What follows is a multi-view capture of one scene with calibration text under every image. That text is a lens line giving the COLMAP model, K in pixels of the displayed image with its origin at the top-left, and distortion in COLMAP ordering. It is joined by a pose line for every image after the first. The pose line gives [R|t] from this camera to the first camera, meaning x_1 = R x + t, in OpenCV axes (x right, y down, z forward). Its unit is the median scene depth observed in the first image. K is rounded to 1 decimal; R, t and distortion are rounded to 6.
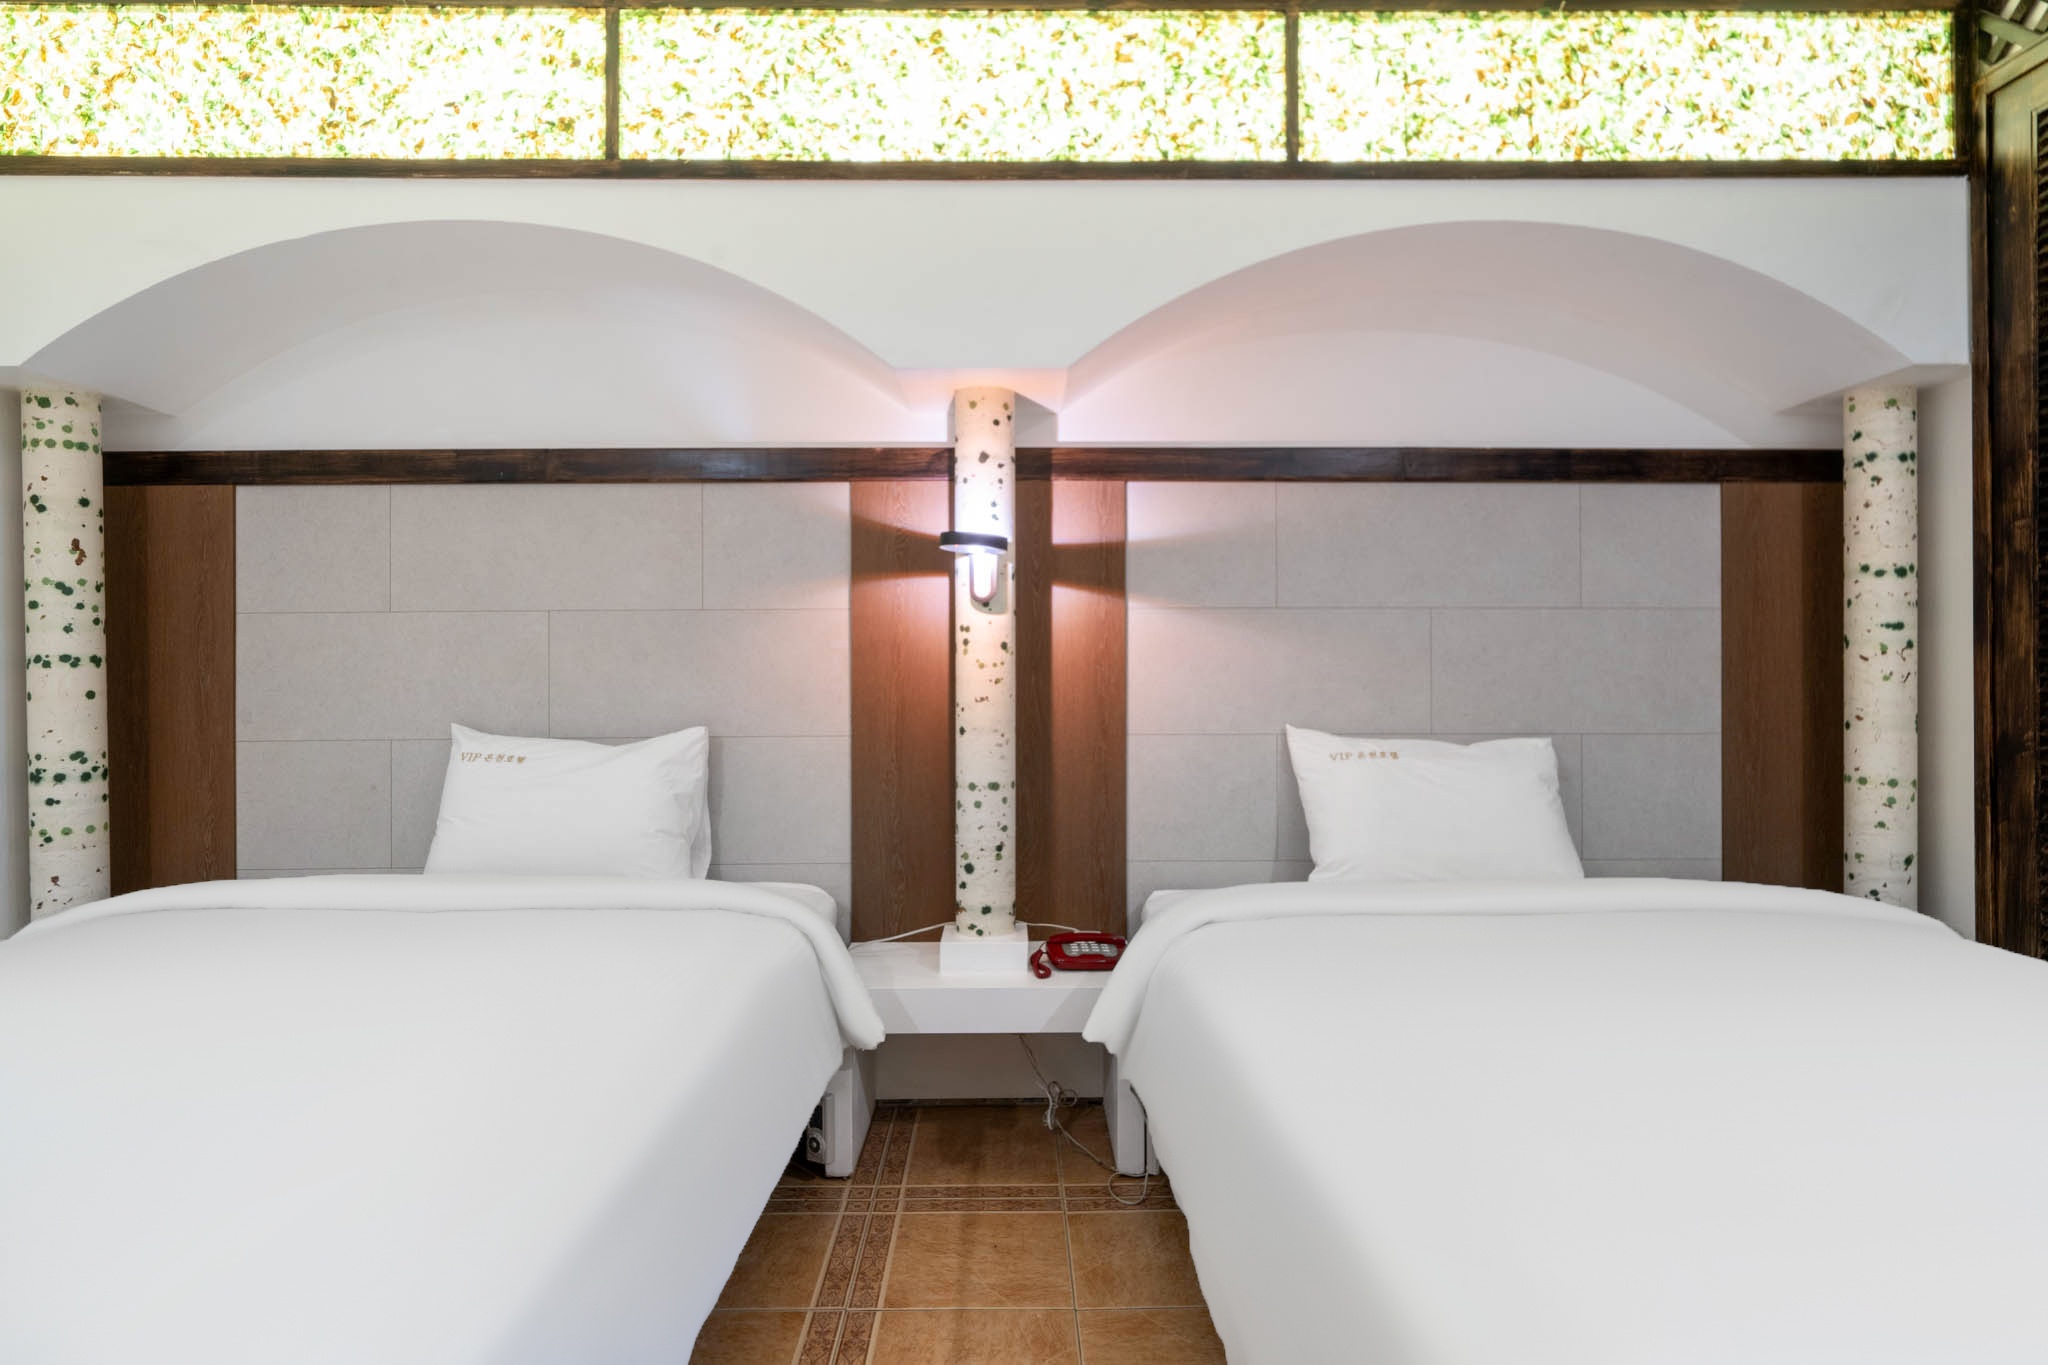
lens RADIAL K [[1106.8, 0, 1024.0], [0, 1106.8, 682.5], [0, 0, 1]] dist [-0.001160, 0.000129]
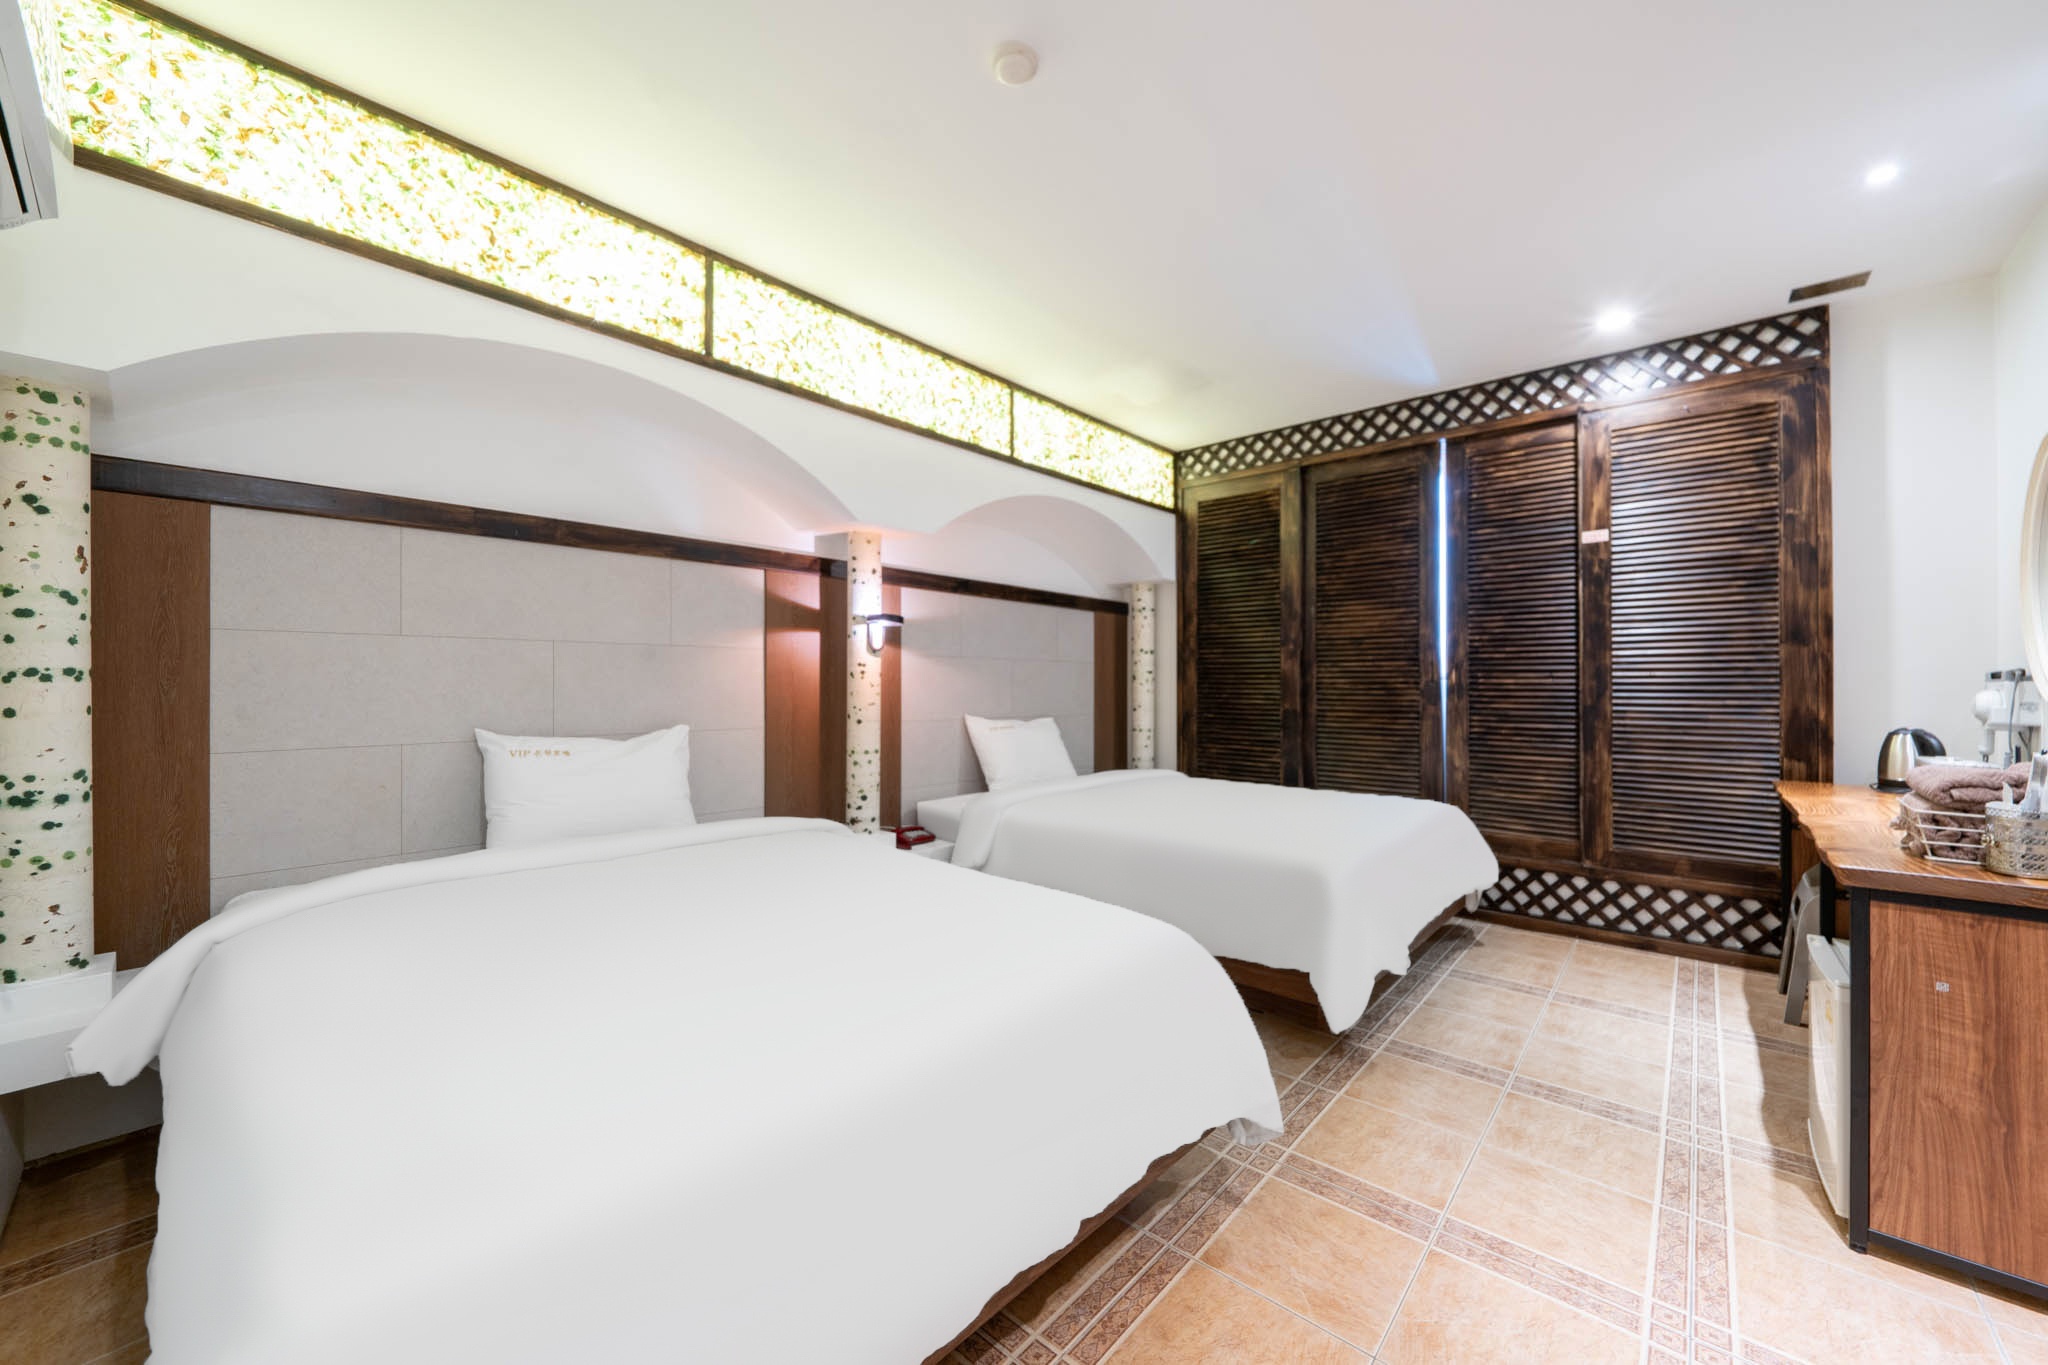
lens RADIAL K [[790.6, 0, 1044.5], [0, 790.6, 685.9], [0, 0, 1]] dist [-0.003122, -0.000451]
pose [[0.655582, 0.005112, 0.755107, -0.890384], [-0.001169, 0.999983, -0.005754, -0.007380], [-0.755123, 0.002889, 0.655576, -0.072476]]
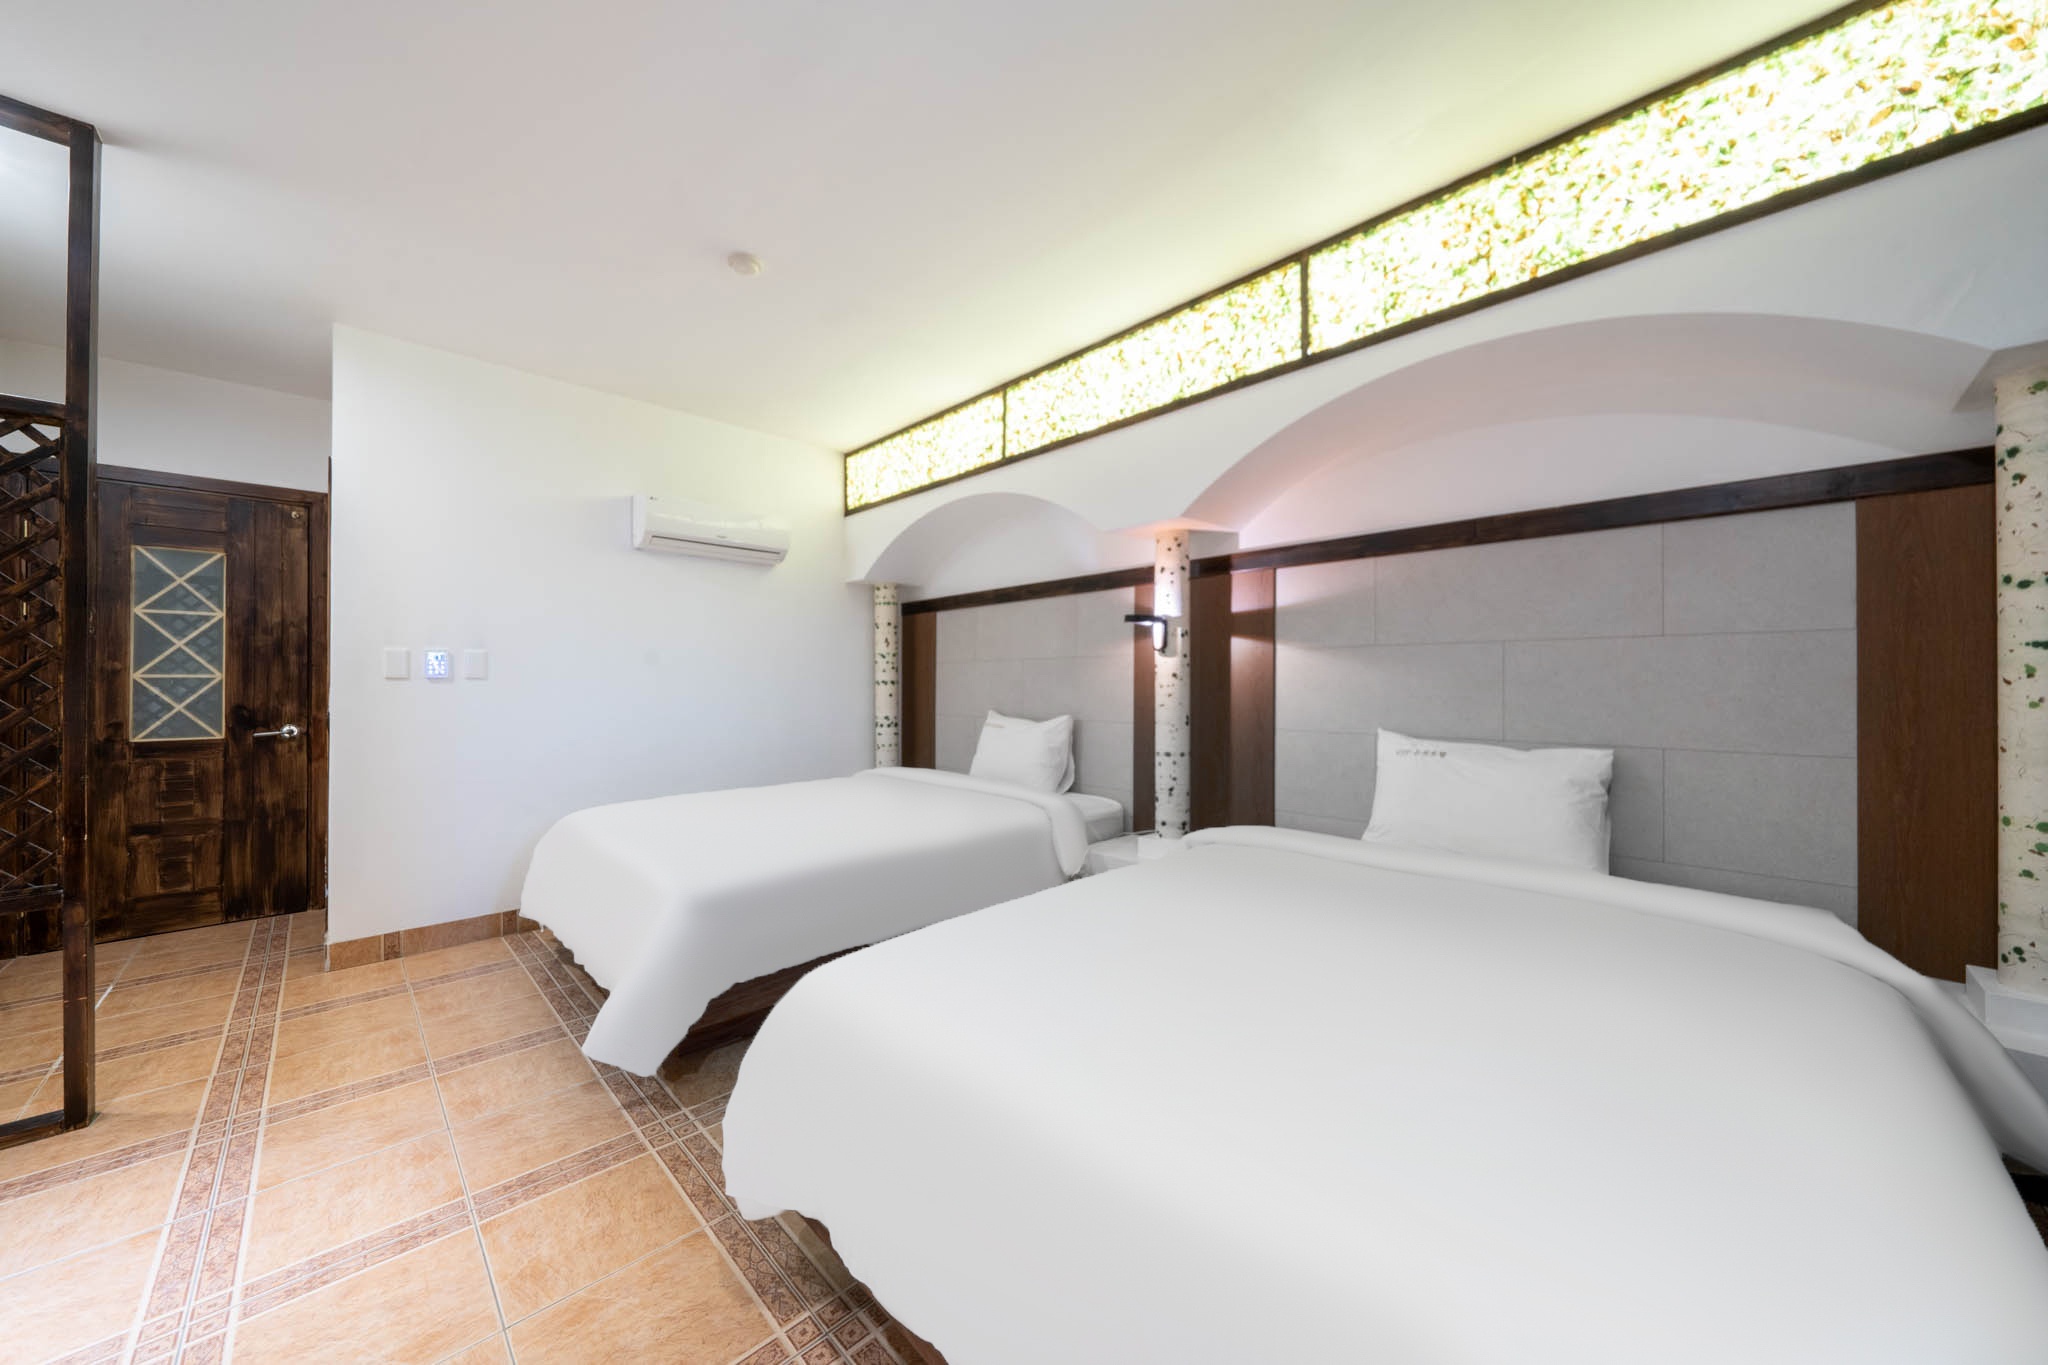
lens RADIAL K [[710.7, 0, 1013.2], [0, 710.7, 684.0], [0, 0, 1]] dist [-0.005593, -0.000302]
pose [[0.680935, 0.002242, -0.732340, 0.682354], [-0.004941, 0.999987, -0.001533, -0.016706], [0.732327, 0.004662, 0.680937, 0.044474]]
